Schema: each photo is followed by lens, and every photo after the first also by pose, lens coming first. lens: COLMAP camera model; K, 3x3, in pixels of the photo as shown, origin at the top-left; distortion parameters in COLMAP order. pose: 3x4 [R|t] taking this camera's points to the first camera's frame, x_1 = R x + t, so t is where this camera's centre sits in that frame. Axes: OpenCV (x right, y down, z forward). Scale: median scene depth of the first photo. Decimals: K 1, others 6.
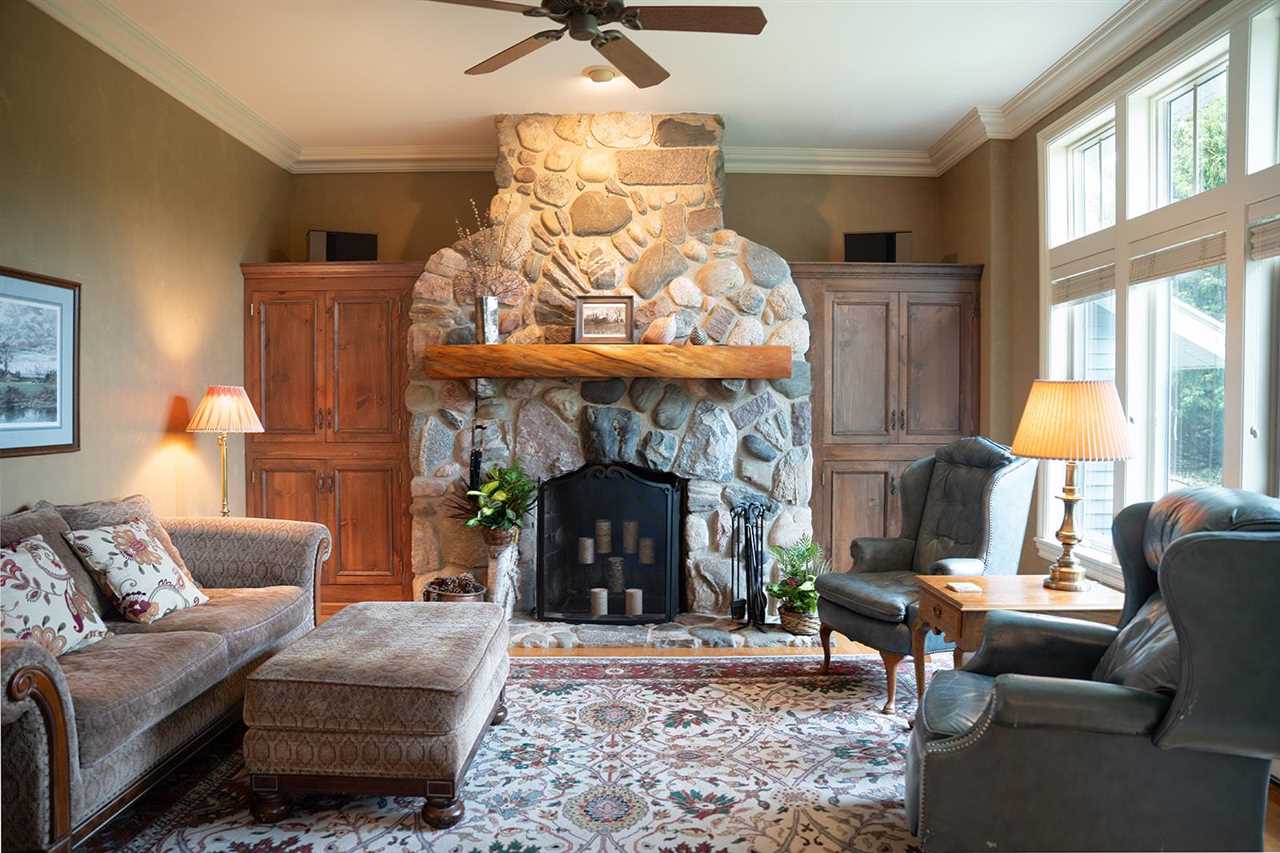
lens RADIAL K [[907.1, 0, 628.1], [0, 907.1, 432.1], [0, 0, 1]] dist [-0.137649, 0.091032]
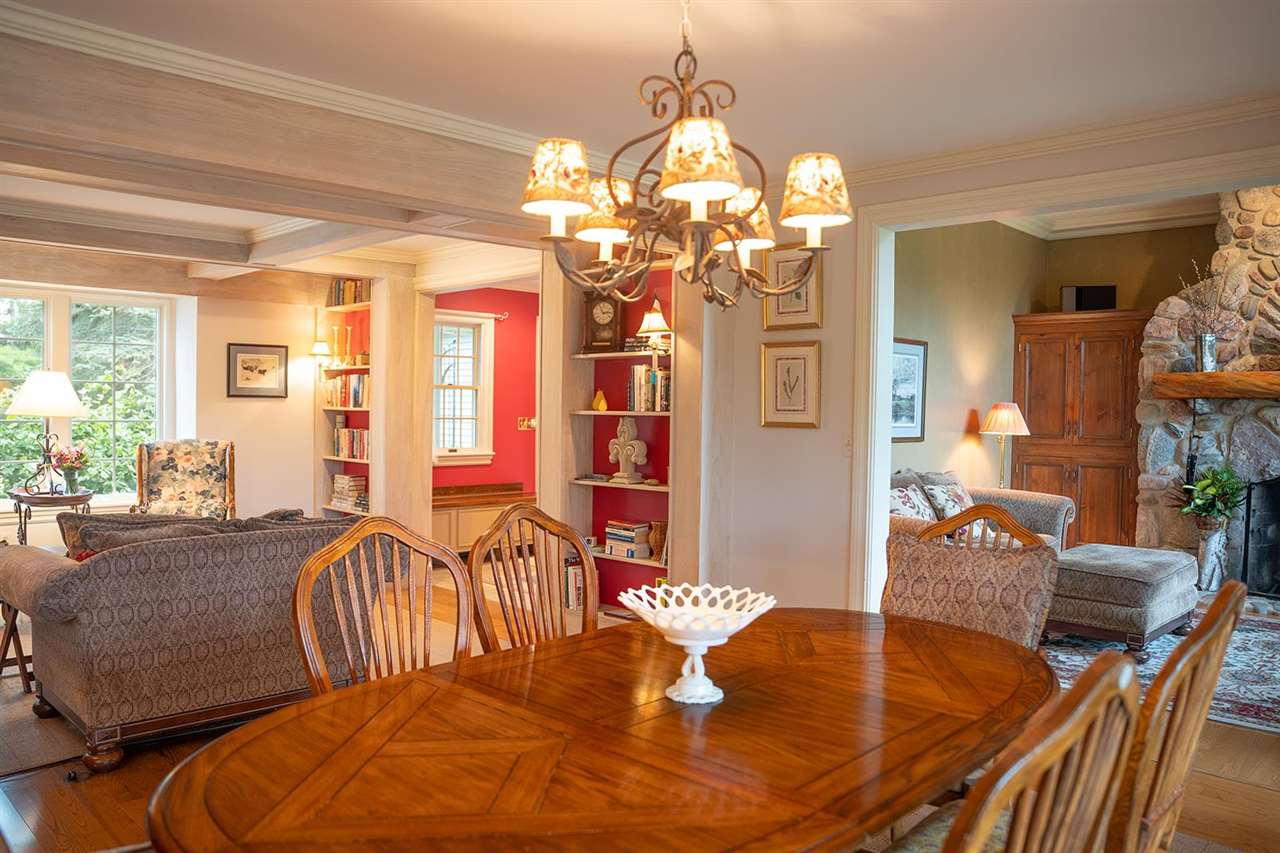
lens RADIAL K [[907.1, 0, 649.2], [0, 907.1, 443.0], [0, 0, 1]] dist [-0.137649, 0.091032]
pose [[0.722856, 0.032501, -0.690234, 0.122477], [-0.034075, 0.999355, 0.011371, 0.015277], [0.690158, 0.015300, 0.723497, -0.412863]]
